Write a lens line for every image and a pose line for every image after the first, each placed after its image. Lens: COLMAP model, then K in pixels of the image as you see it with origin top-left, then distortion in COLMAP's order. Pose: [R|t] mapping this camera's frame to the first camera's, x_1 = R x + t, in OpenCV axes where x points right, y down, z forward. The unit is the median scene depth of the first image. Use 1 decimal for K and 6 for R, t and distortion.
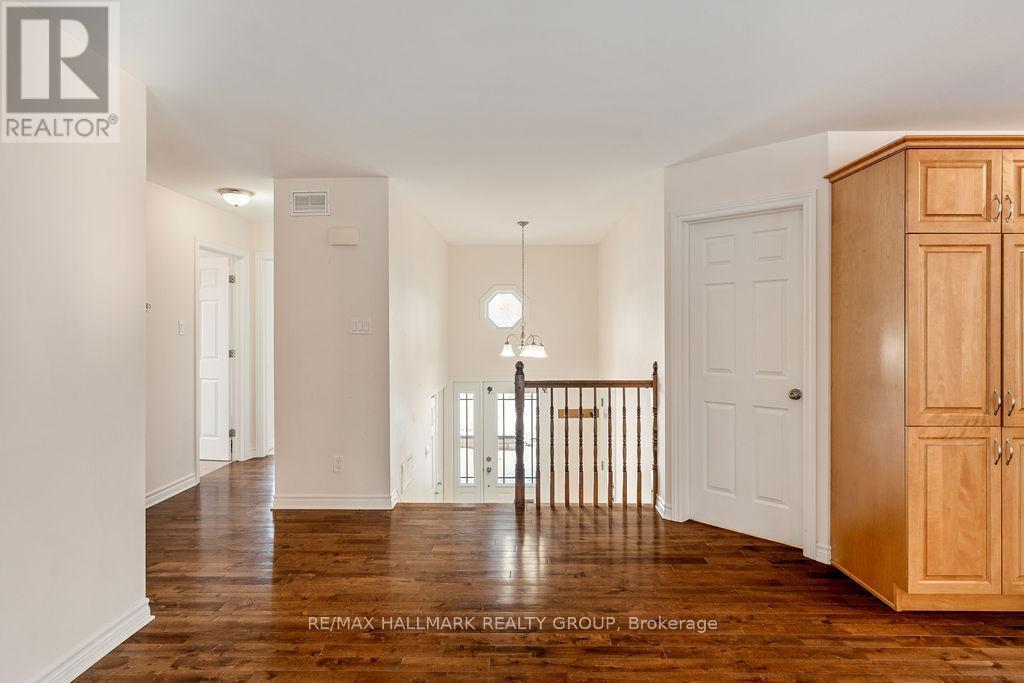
lens RADIAL K [[557.3, 0, 506.5], [0, 557.3, 331.9], [0, 0, 1]] dist [0.001326, 0.000823]
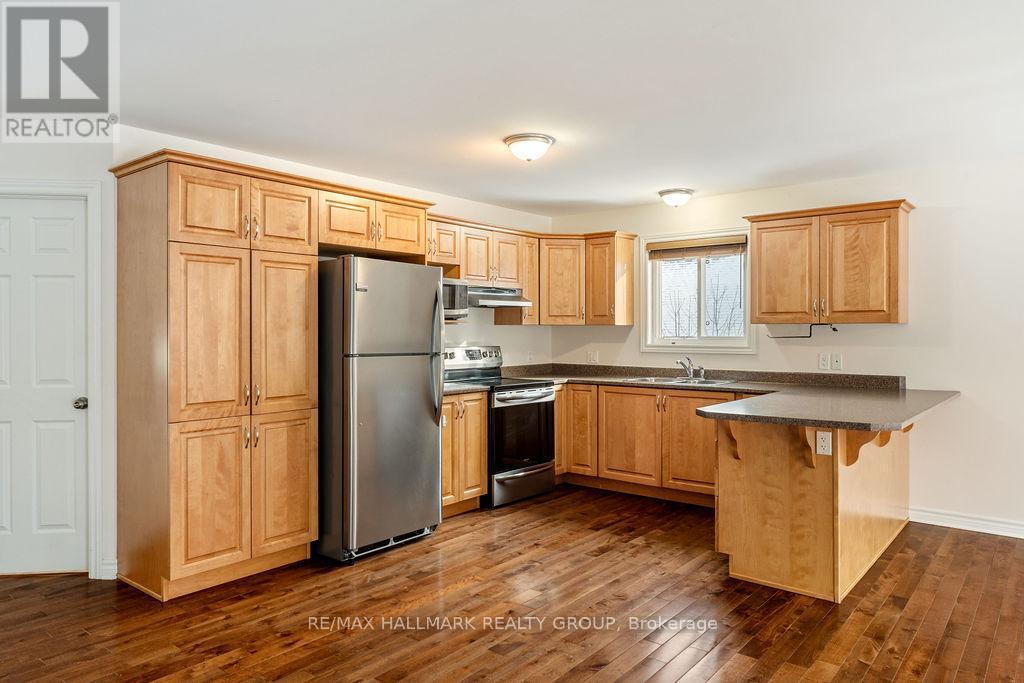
lens RADIAL K [[682.5, 0, 514.3], [0, 682.5, 333.5], [0, 0, 1]] dist [0.001037, 0.000644]
pose [[0.616686, -0.001299, 0.787208, 0.102771], [0.002225, 0.999998, -0.000092, 0.000761], [-0.787206, 0.001808, 0.616687, -0.312905]]
